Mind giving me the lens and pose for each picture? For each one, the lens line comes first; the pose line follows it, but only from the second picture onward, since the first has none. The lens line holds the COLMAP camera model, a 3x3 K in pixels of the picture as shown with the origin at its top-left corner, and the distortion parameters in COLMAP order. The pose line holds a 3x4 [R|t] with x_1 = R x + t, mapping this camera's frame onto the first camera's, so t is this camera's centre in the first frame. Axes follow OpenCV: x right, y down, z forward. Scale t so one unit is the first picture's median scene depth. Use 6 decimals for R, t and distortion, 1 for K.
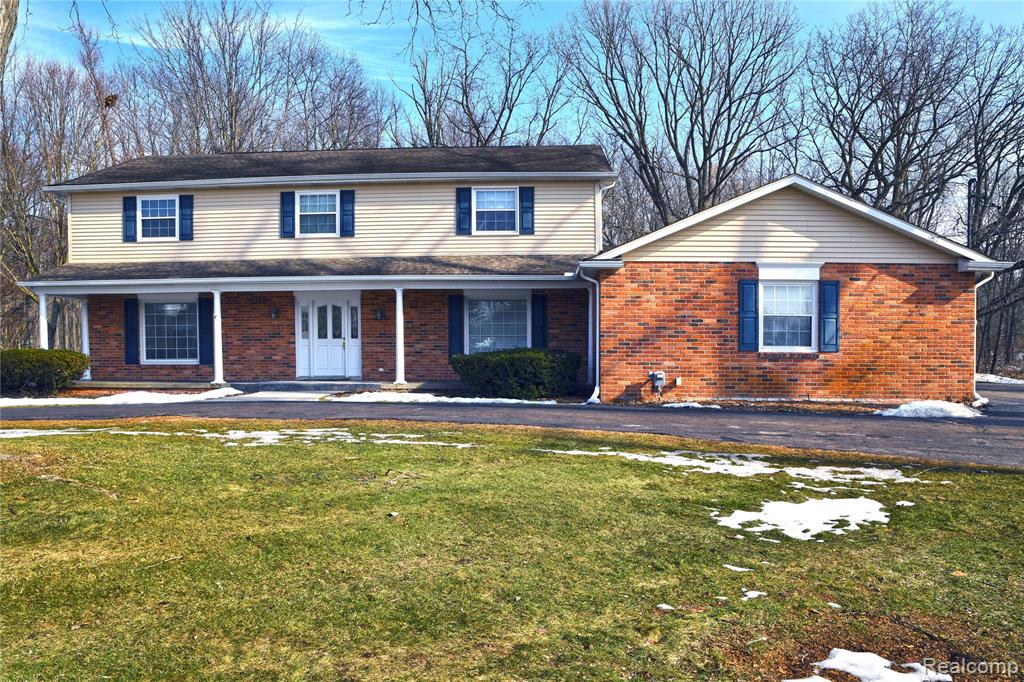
lens RADIAL K [[785.0, 0, 511.8], [0, 785.0, 403.2], [0, 0, 1]] dist [-0.083898, 0.000837]
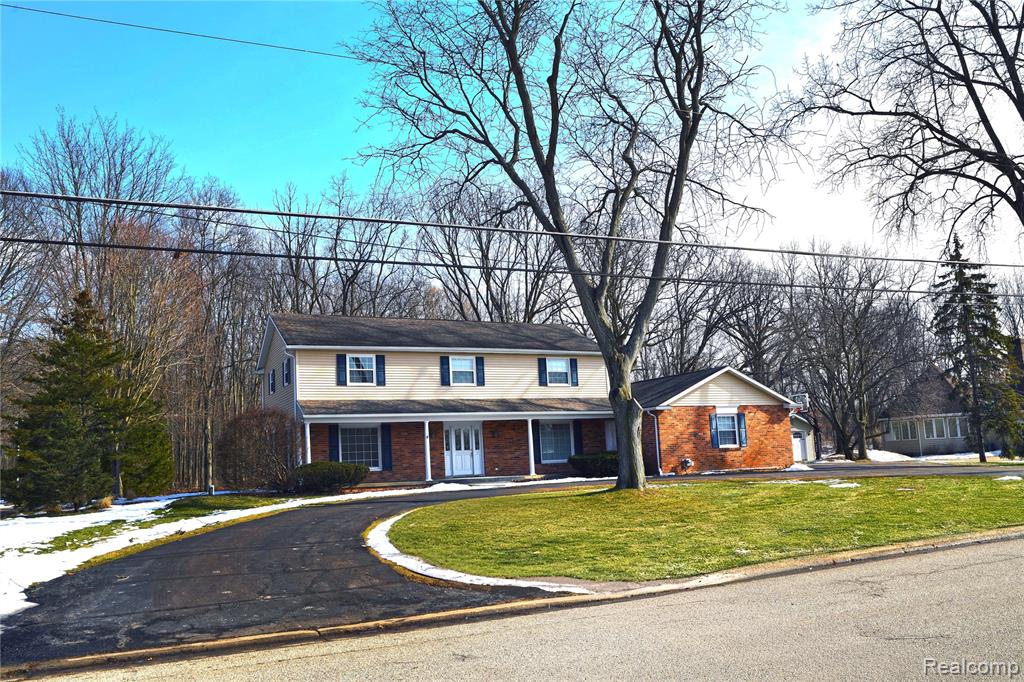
lens RADIAL K [[855.2, 0, 470.2], [0, 855.2, 340.9], [0, 0, 1]] dist [-0.046493, 0.001072]
pose [[0.870860, 0.034930, 0.490288, -1.095791], [0.072233, 0.977548, -0.197946, 0.042179], [-0.486194, 0.207799, 0.848784, -0.500468]]
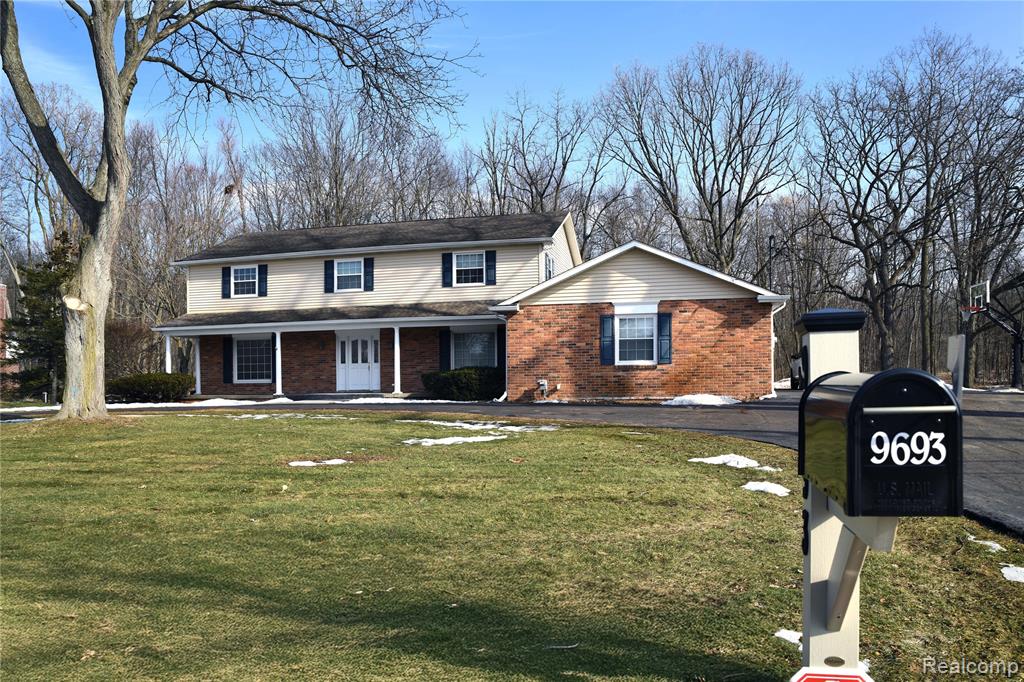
lens RADIAL K [[792.0, 0, 540.5], [0, 792.0, 378.9], [0, 0, 1]] dist [-0.096352, 0.004202]
pose [[0.987190, -0.015574, -0.158787, 0.320946], [0.004490, 0.997542, -0.069922, 0.046658], [0.159486, 0.068313, 0.984834, -0.344128]]
